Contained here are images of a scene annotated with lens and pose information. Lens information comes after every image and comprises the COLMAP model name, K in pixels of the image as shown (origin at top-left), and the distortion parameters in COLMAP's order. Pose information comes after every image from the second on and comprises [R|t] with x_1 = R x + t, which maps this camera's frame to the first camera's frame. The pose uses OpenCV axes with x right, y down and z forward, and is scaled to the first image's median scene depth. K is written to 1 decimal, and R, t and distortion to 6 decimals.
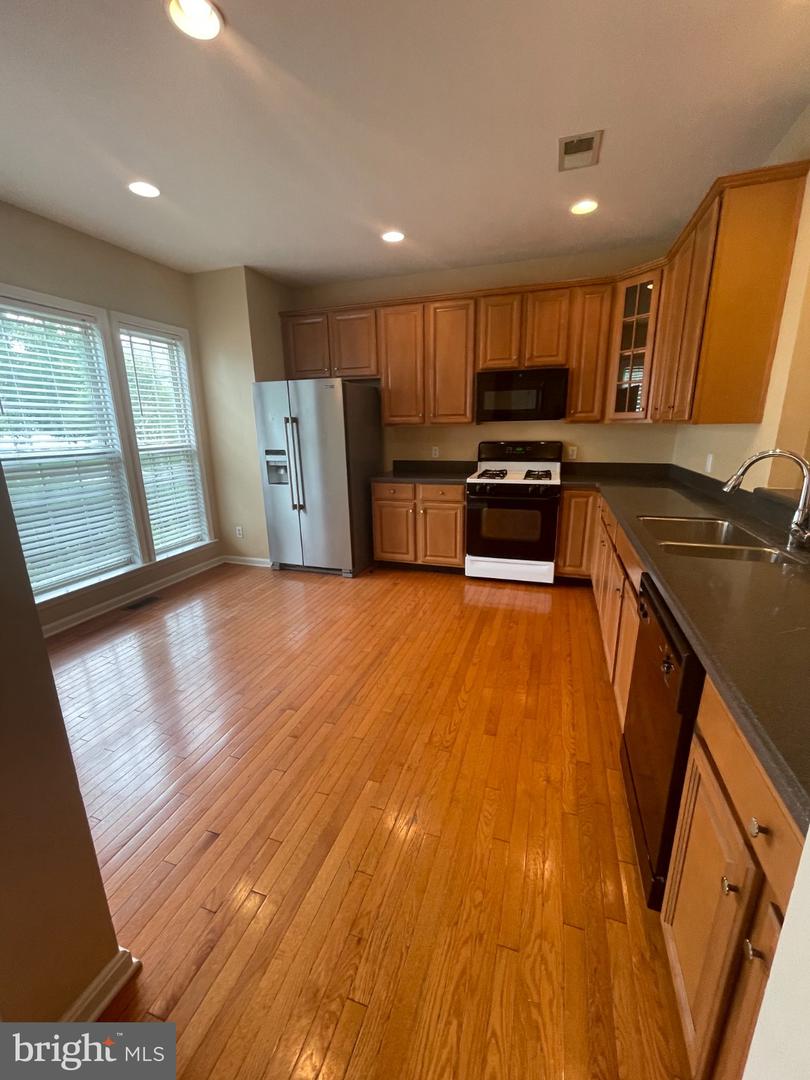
lens RADIAL K [[436.9, 0, 408.0], [0, 436.9, 537.5], [0, 0, 1]] dist [-0.006109, 0.000144]
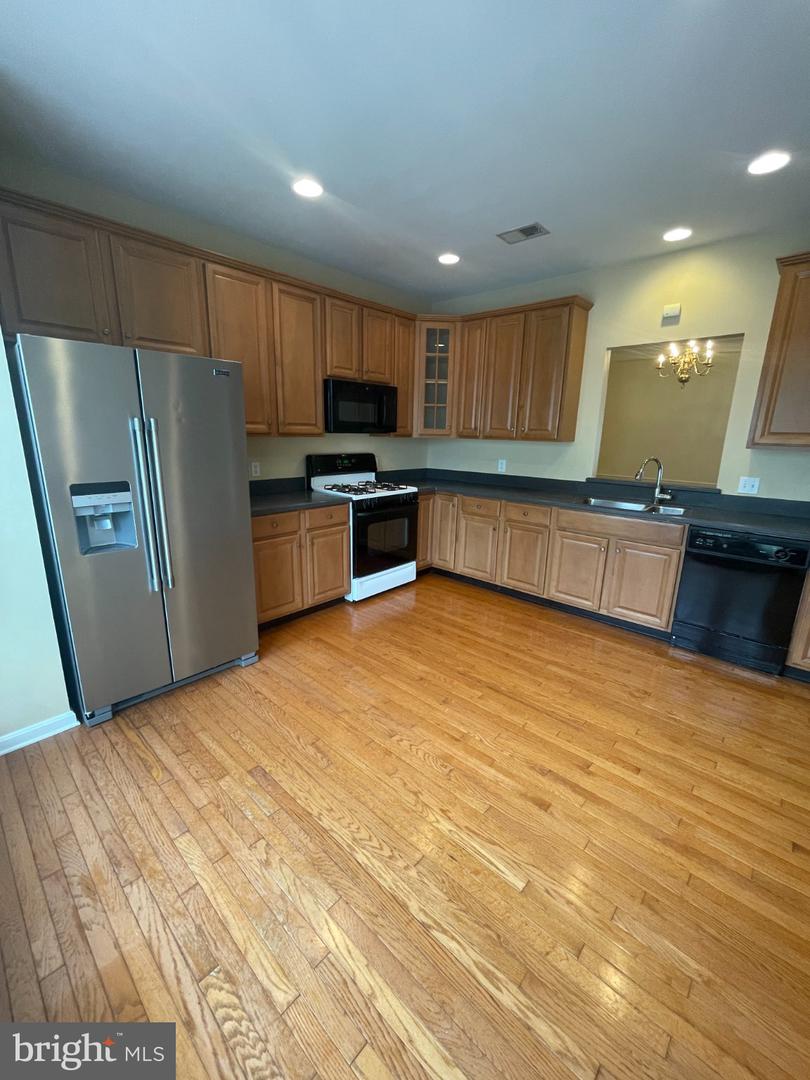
lens RADIAL K [[436.9, 0, 408.0], [0, 436.9, 537.5], [0, 0, 1]] dist [-0.006109, 0.000144]
pose [[0.403743, -0.194024, 0.894062, -0.651689], [0.202533, 0.971961, 0.119469, -0.137066], [-0.892173, 0.132843, 0.431718, 0.519298]]
